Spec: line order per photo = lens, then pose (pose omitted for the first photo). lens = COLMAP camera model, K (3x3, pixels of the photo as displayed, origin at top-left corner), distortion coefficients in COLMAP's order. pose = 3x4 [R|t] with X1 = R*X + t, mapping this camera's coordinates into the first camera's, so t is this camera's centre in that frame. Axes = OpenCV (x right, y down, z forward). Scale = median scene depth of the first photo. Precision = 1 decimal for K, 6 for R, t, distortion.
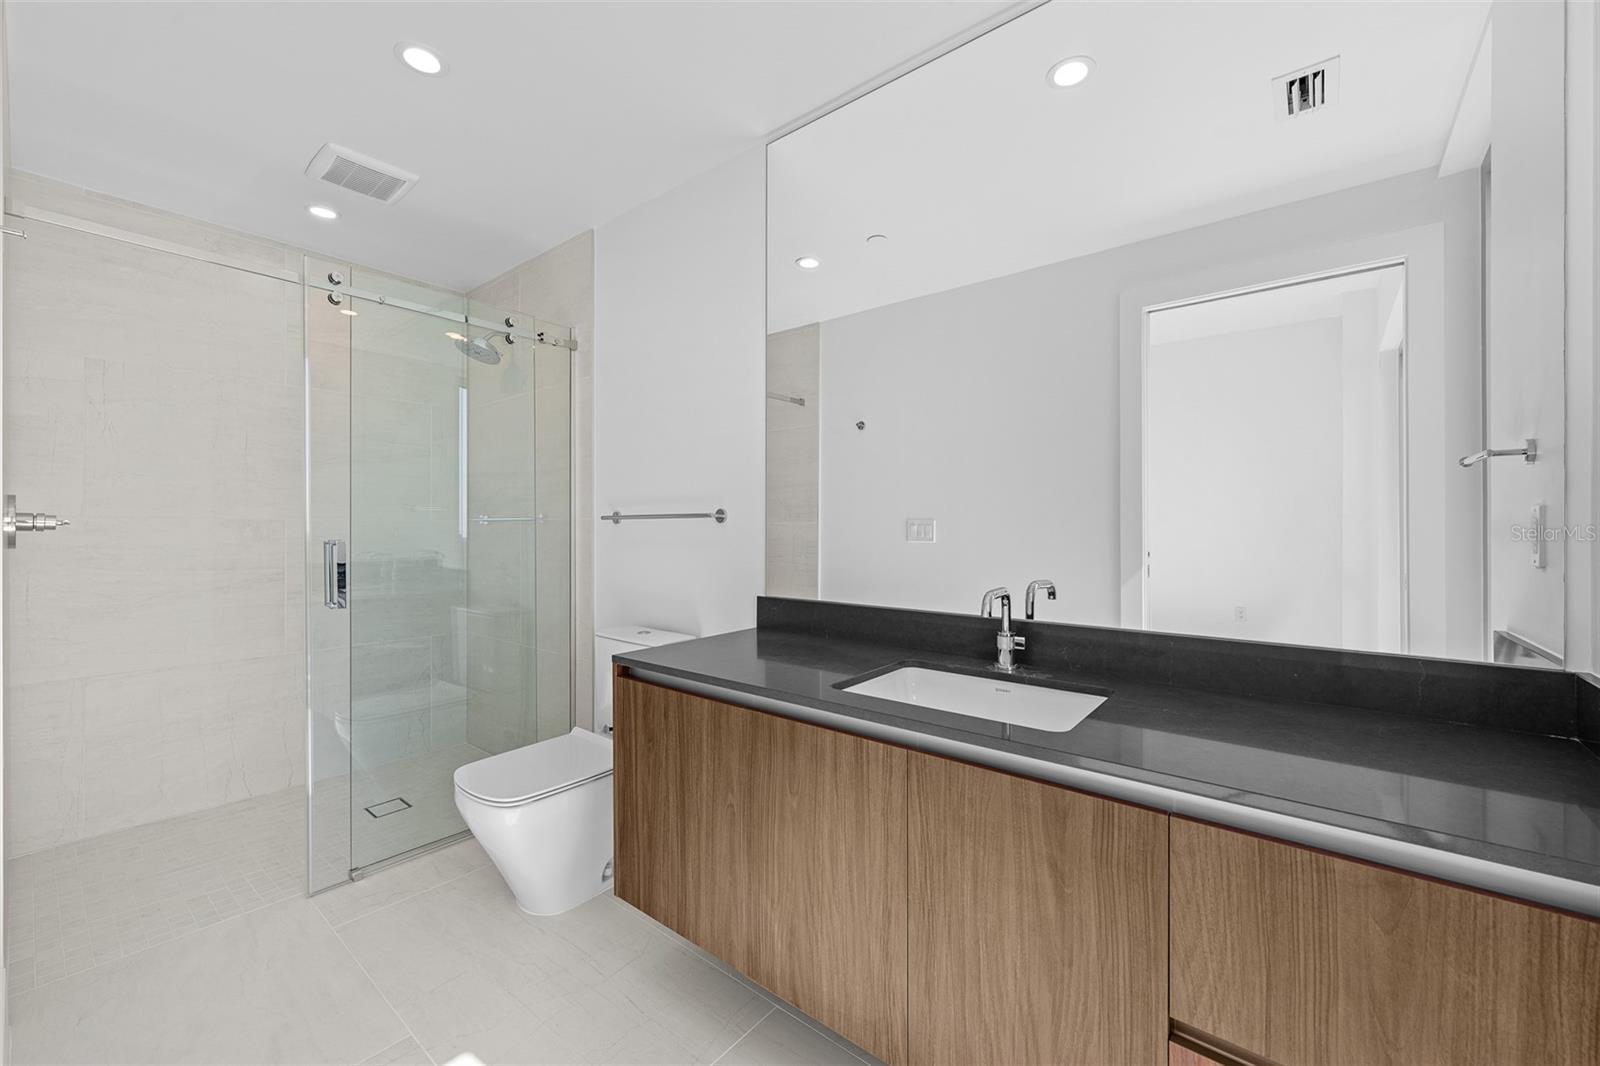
lens RADIAL K [[640.1, 0, 798.8], [0, 640.1, 531.0], [0, 0, 1]] dist [0.001086, 0.000645]
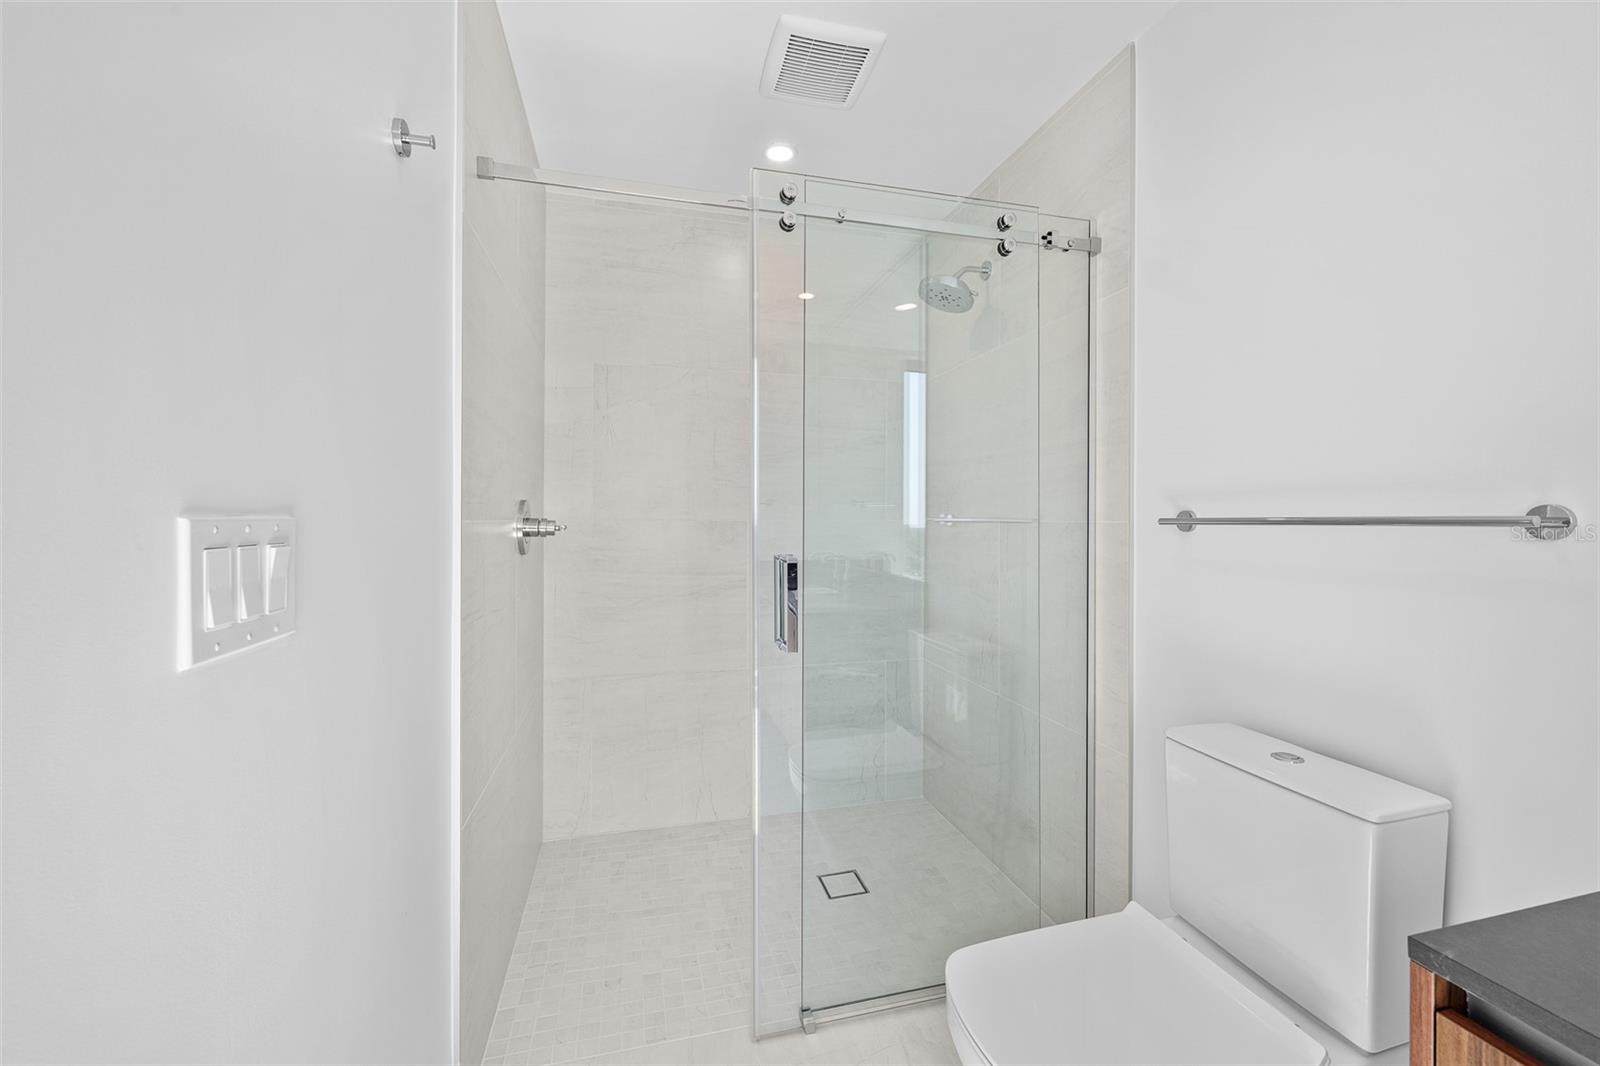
lens RADIAL K [[640.1, 0, 814.1], [0, 640.1, 523.7], [0, 0, 1]] dist [0.001086, 0.000645]
pose [[0.825067, 0.005169, -0.565011, -0.222452], [-0.004205, 0.999987, 0.003008, -0.017947], [0.565019, -0.000106, 0.825078, 0.324275]]
